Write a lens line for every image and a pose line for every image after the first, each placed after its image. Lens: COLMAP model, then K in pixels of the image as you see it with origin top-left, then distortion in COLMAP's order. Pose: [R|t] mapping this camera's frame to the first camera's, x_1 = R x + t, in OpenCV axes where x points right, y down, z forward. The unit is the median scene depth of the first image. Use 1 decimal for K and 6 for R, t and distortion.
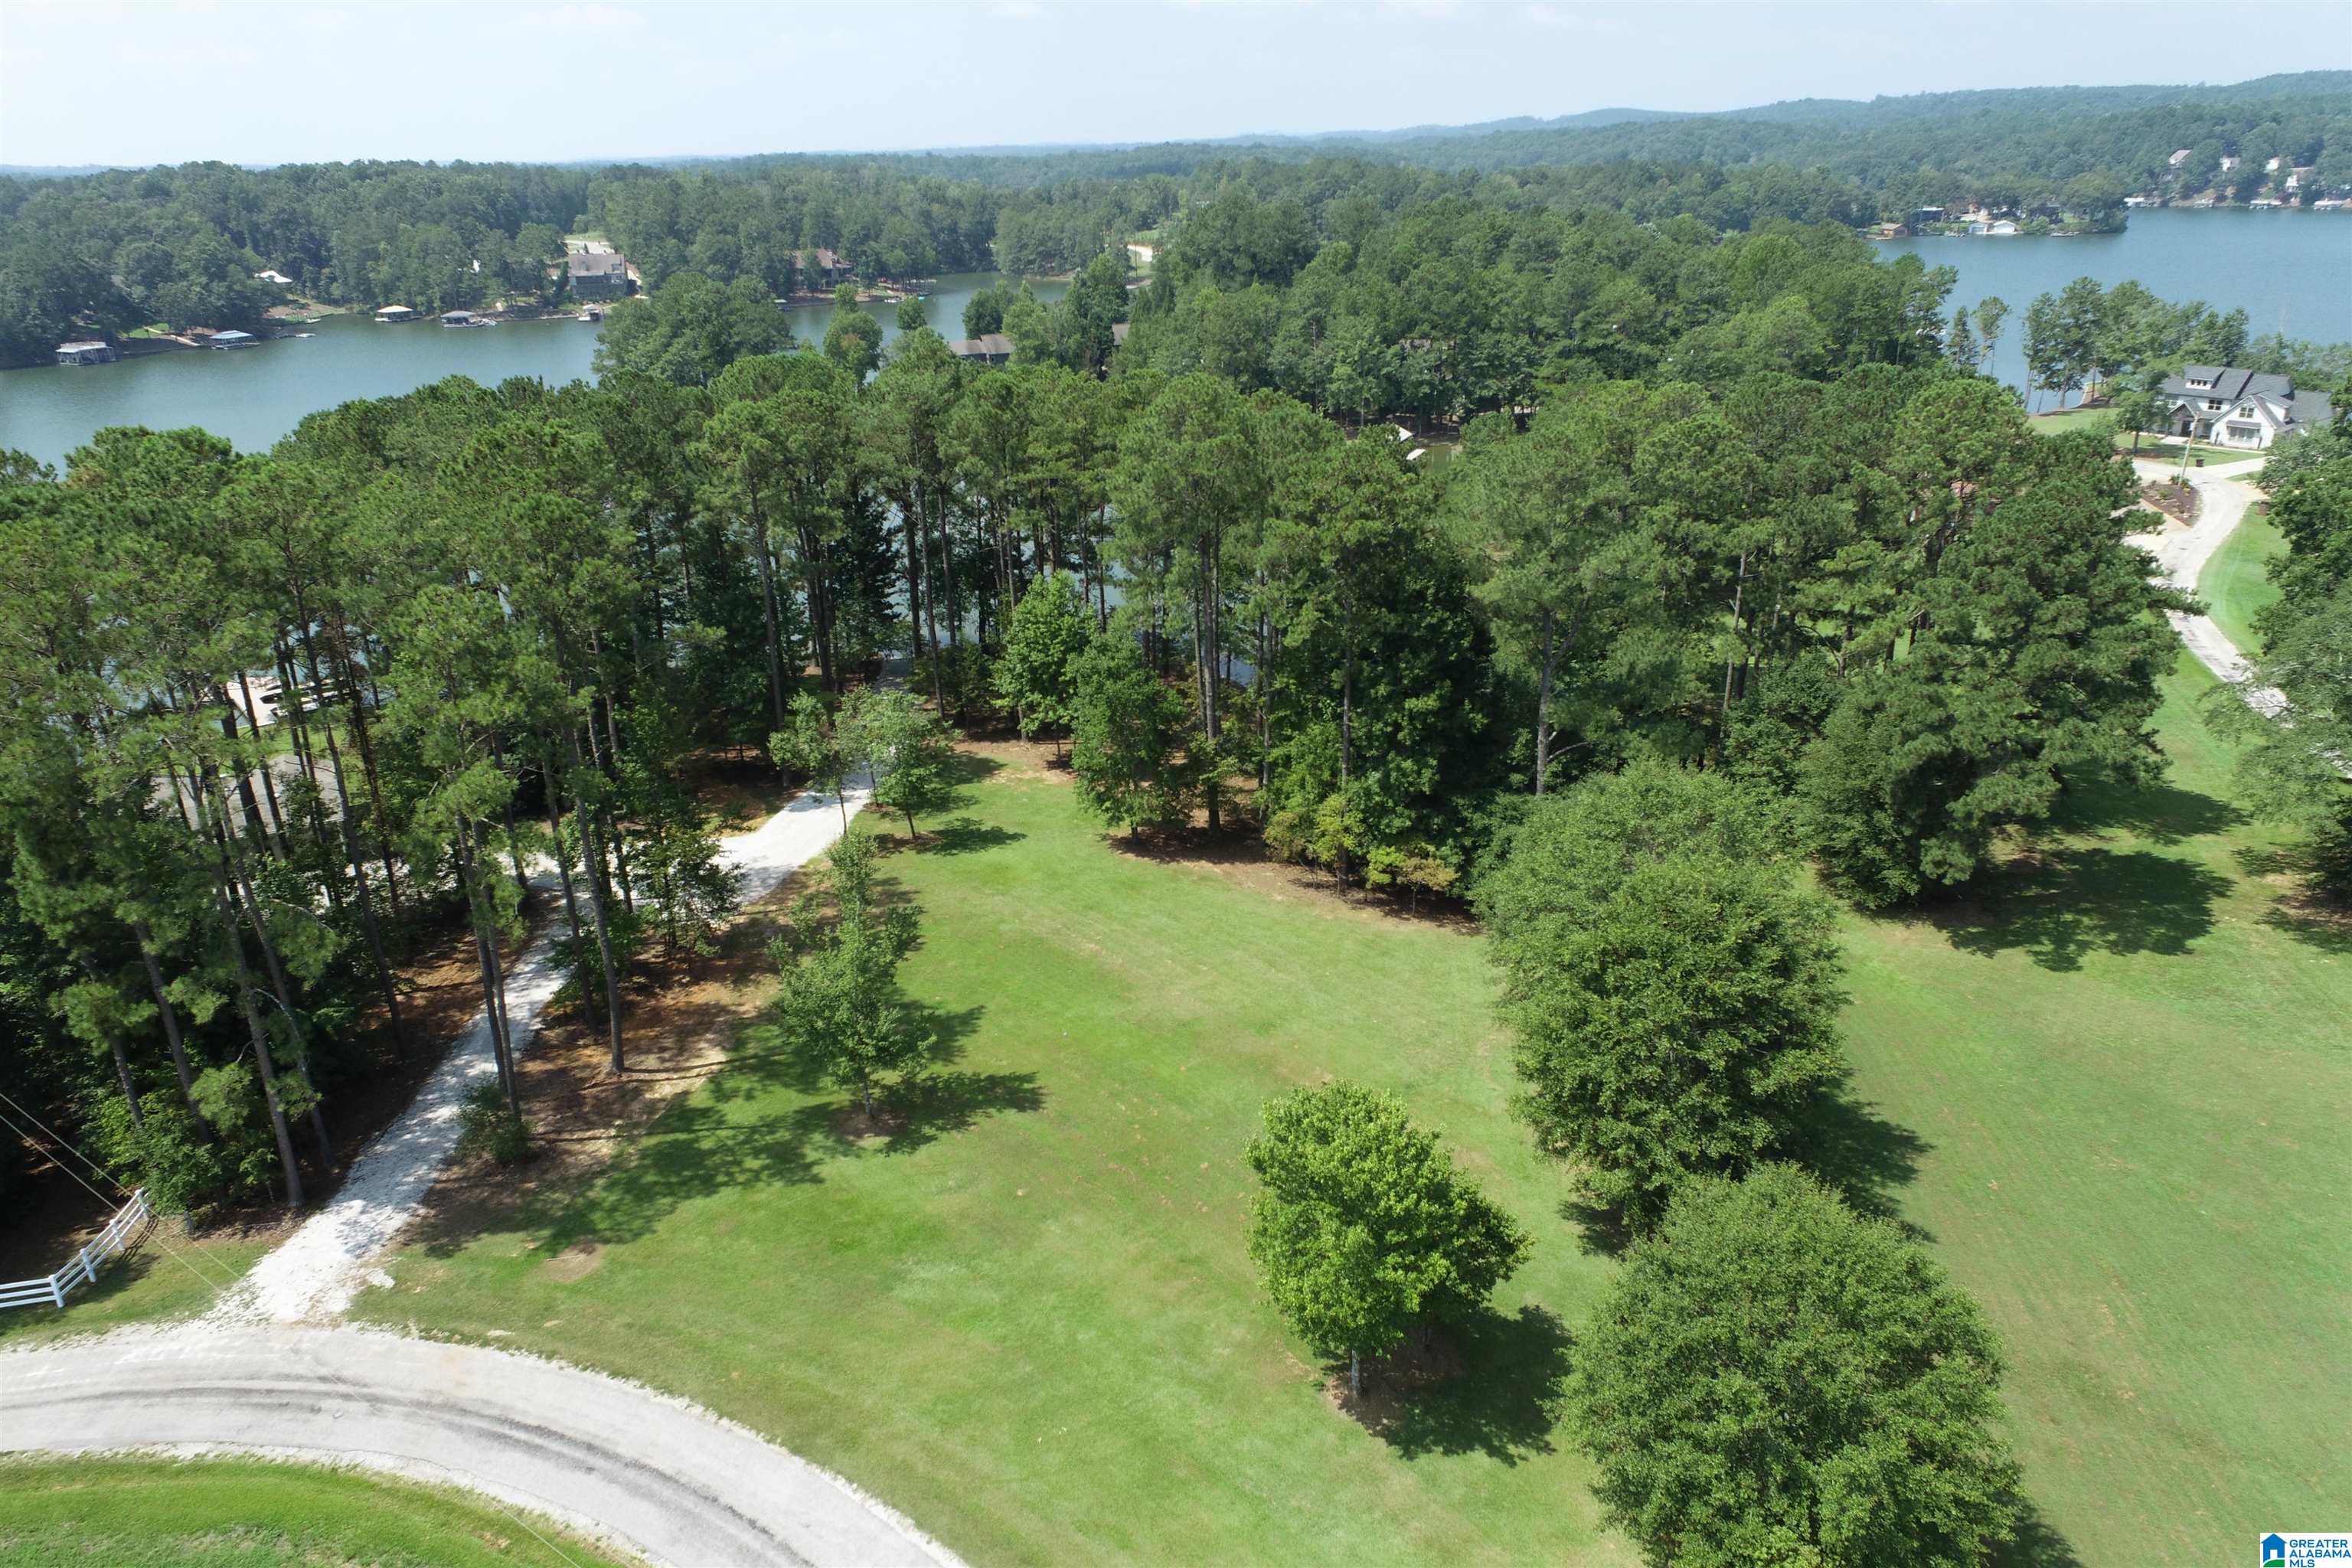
lens RADIAL K [[1591.3, 0, 1172.7], [0, 1591.3, 778.4], [0, 0, 1]] dist [-0.015255, 0.009351]
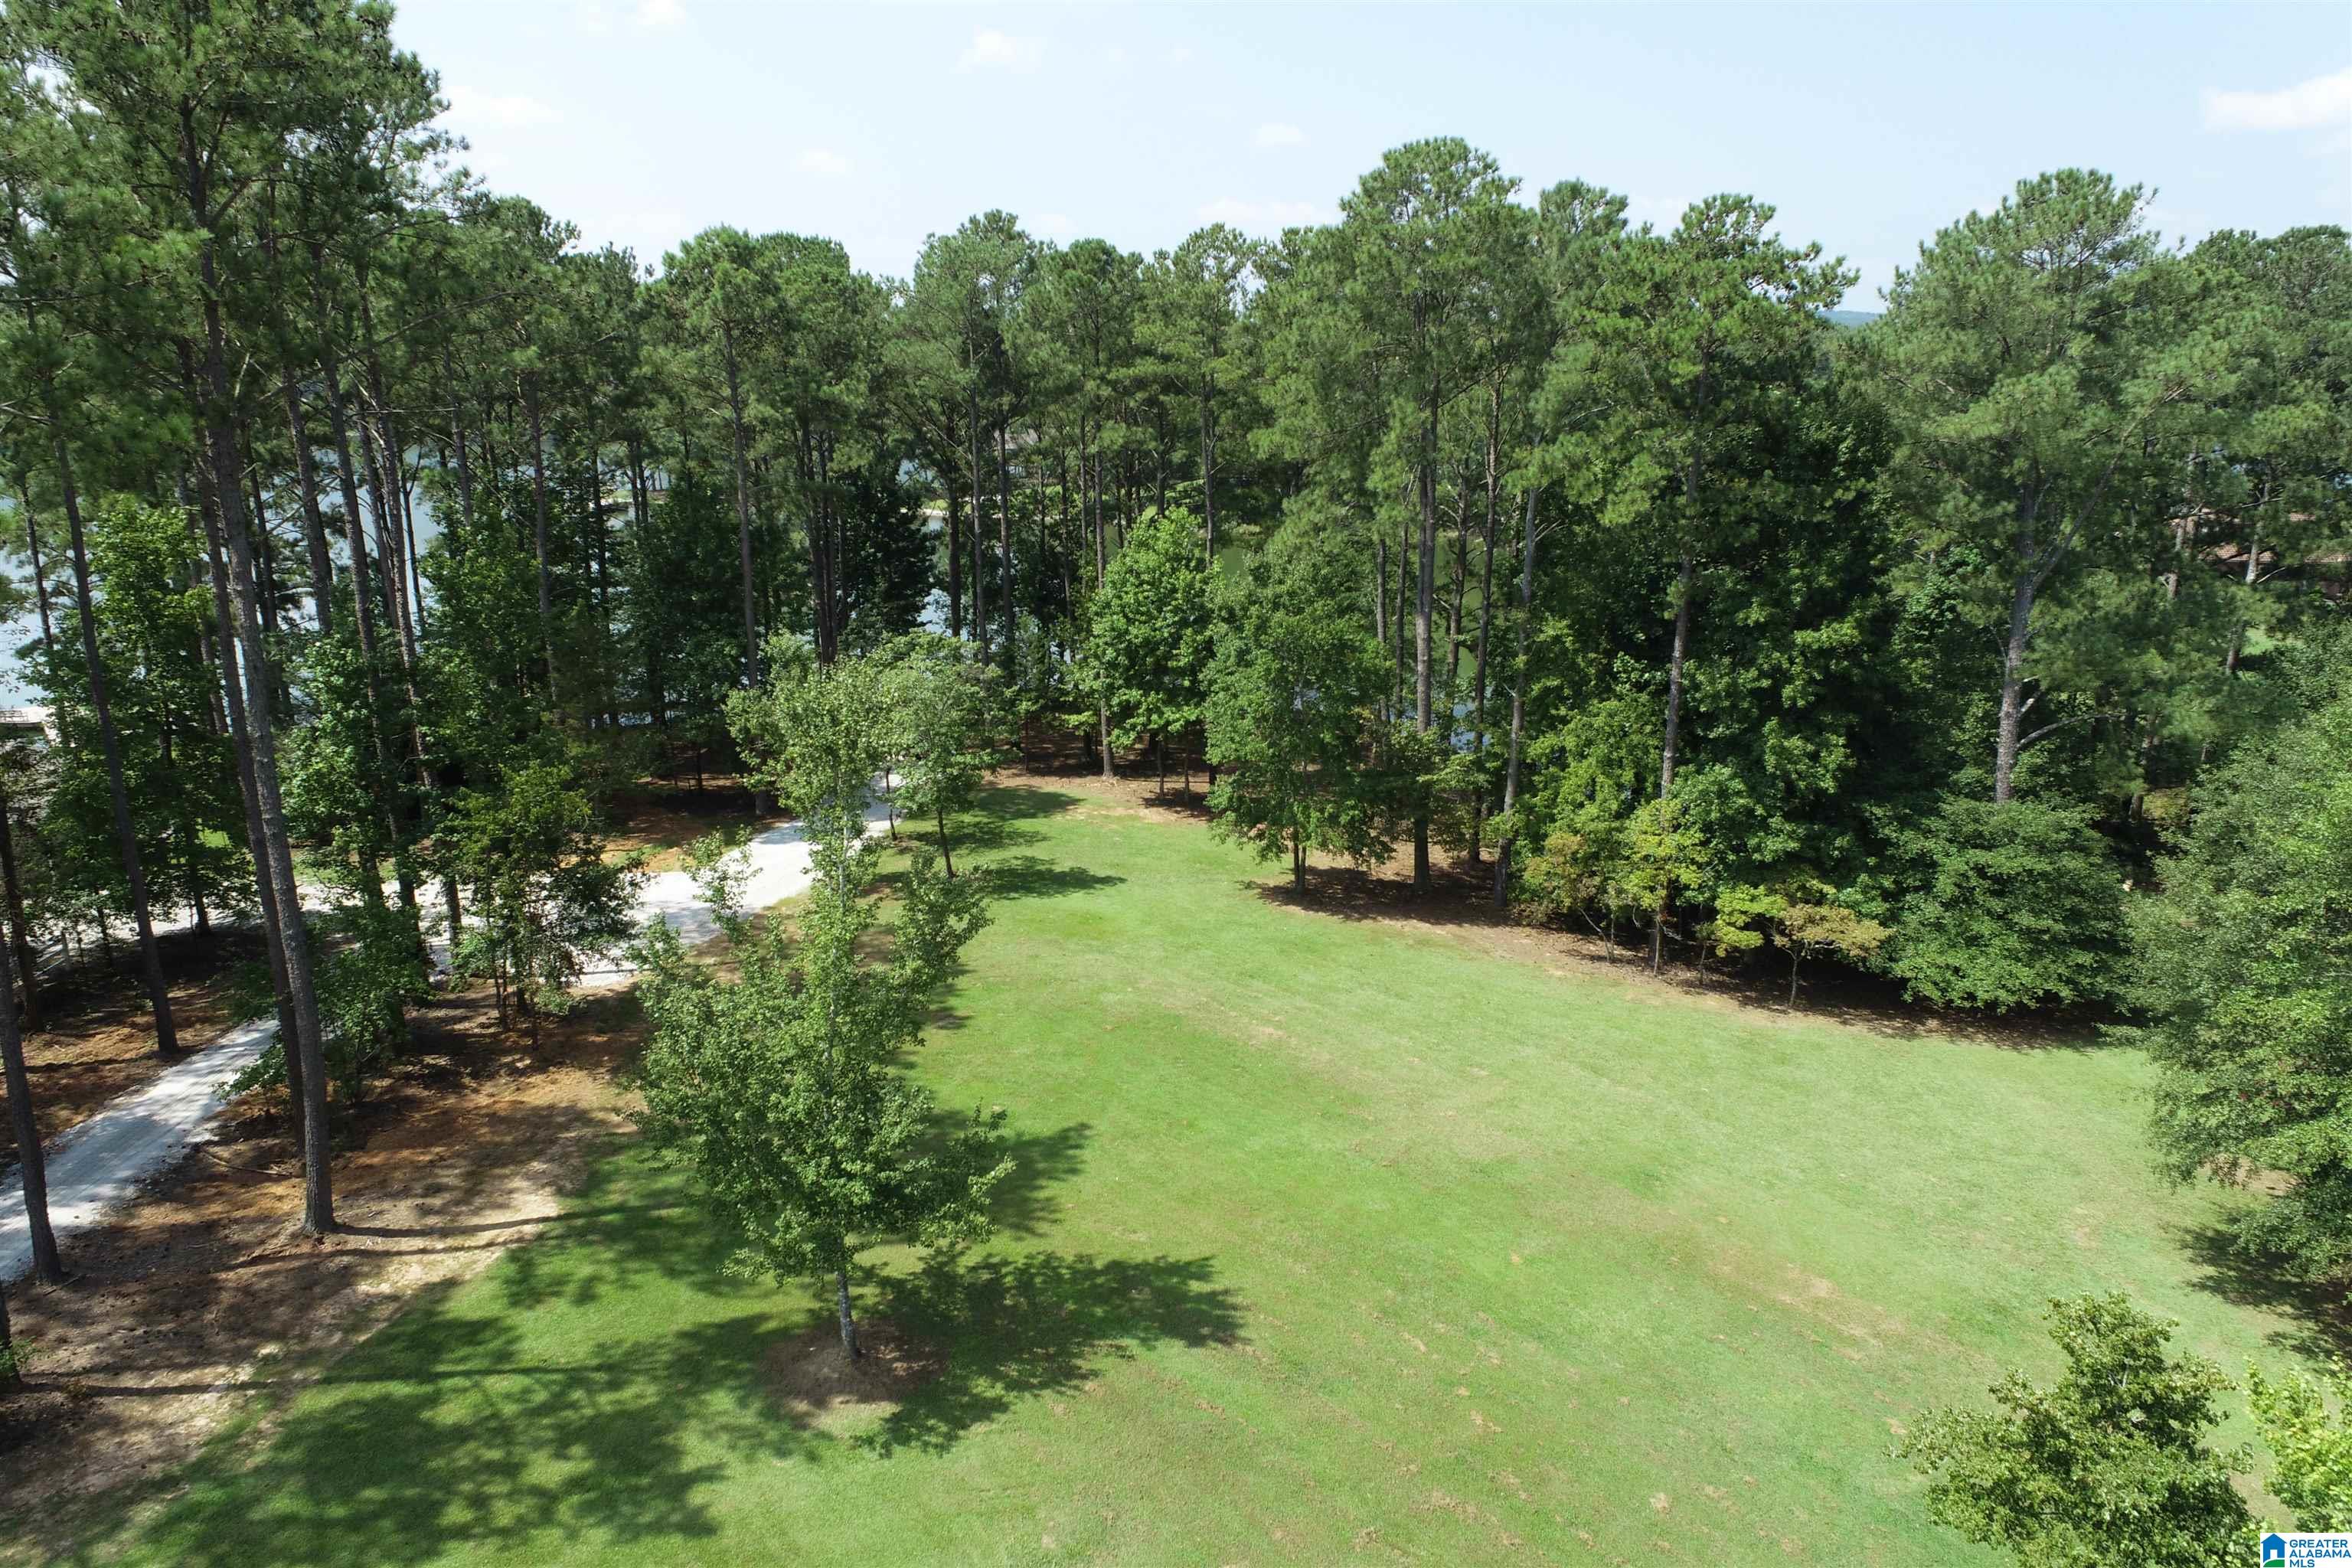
lens RADIAL K [[1591.3, 0, 1172.7], [0, 1591.3, 778.4], [0, 0, 1]] dist [-0.015255, 0.009351]
pose [[0.999639, 0.024261, -0.011517, -0.075408], [-0.025453, 0.992678, -0.118078, 0.079214], [0.008568, 0.118328, 0.992938, 0.410936]]
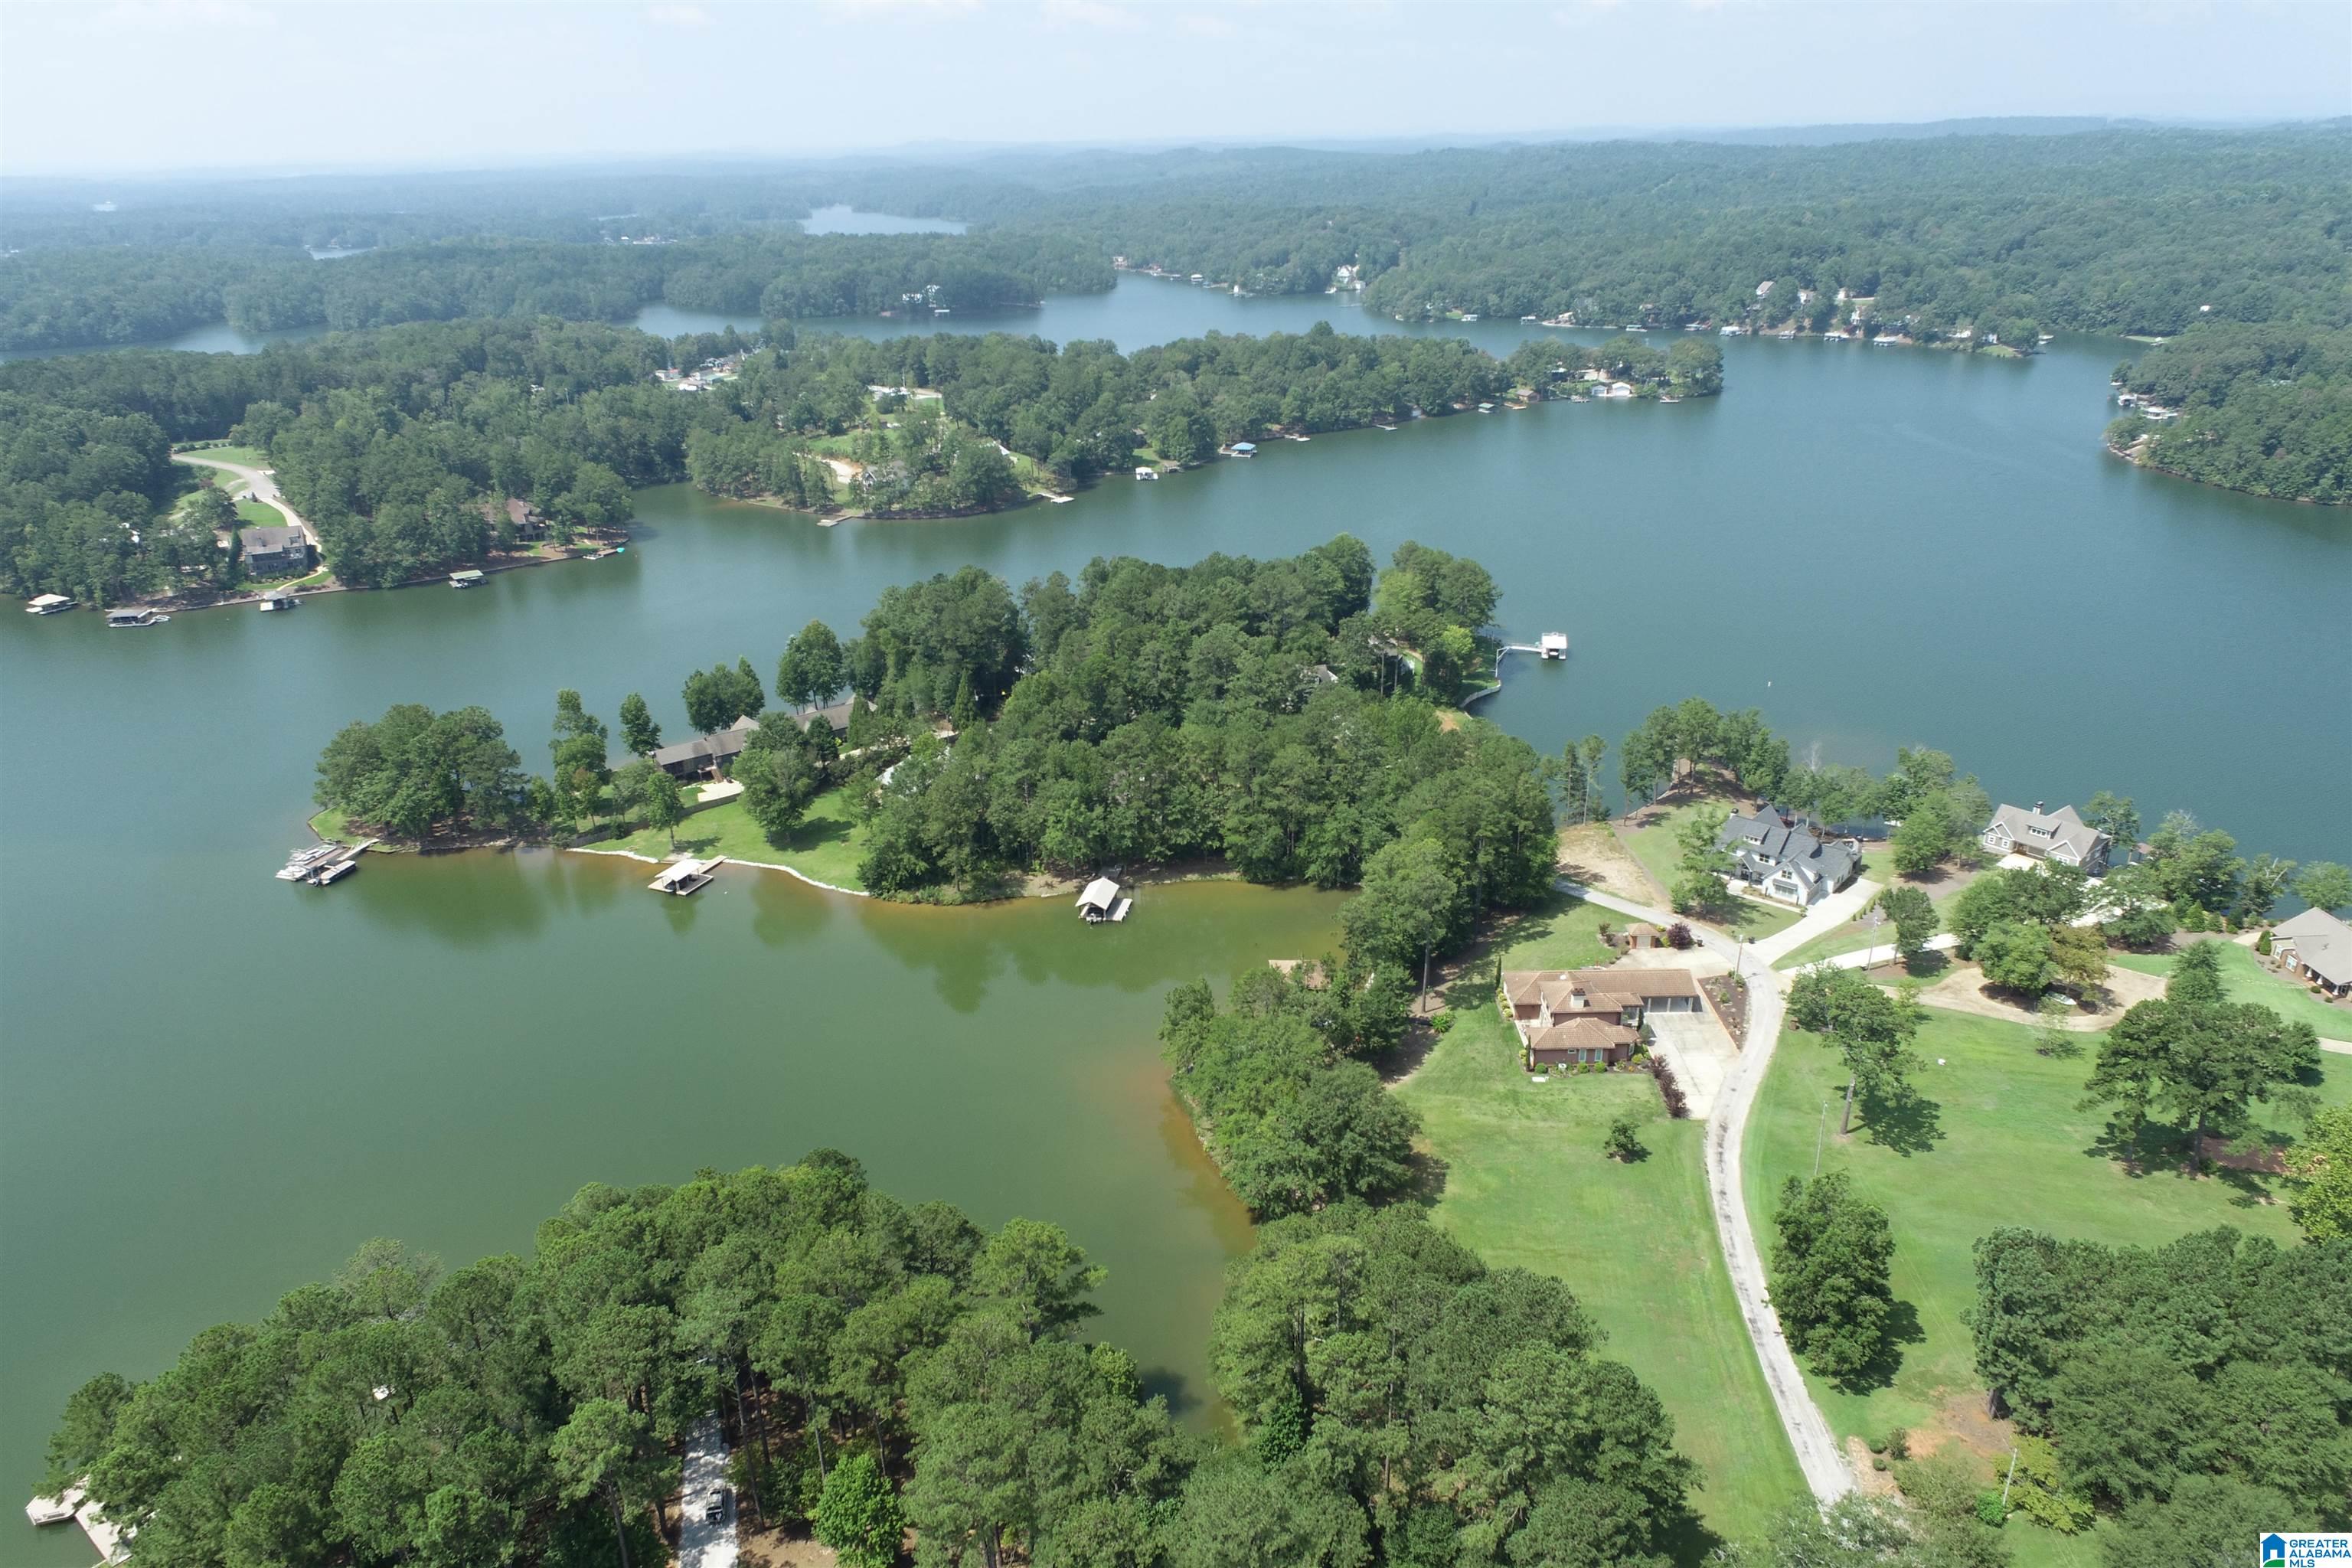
lens RADIAL K [[1591.3, 0, 1172.7], [0, 1591.3, 778.4], [0, 0, 1]] dist [-0.015255, 0.009351]
pose [[0.981455, -0.060577, 0.181870, -0.032150], [0.059766, 0.998163, 0.009939, -0.793581], [-0.182138, 0.001115, 0.983272, -0.306679]]
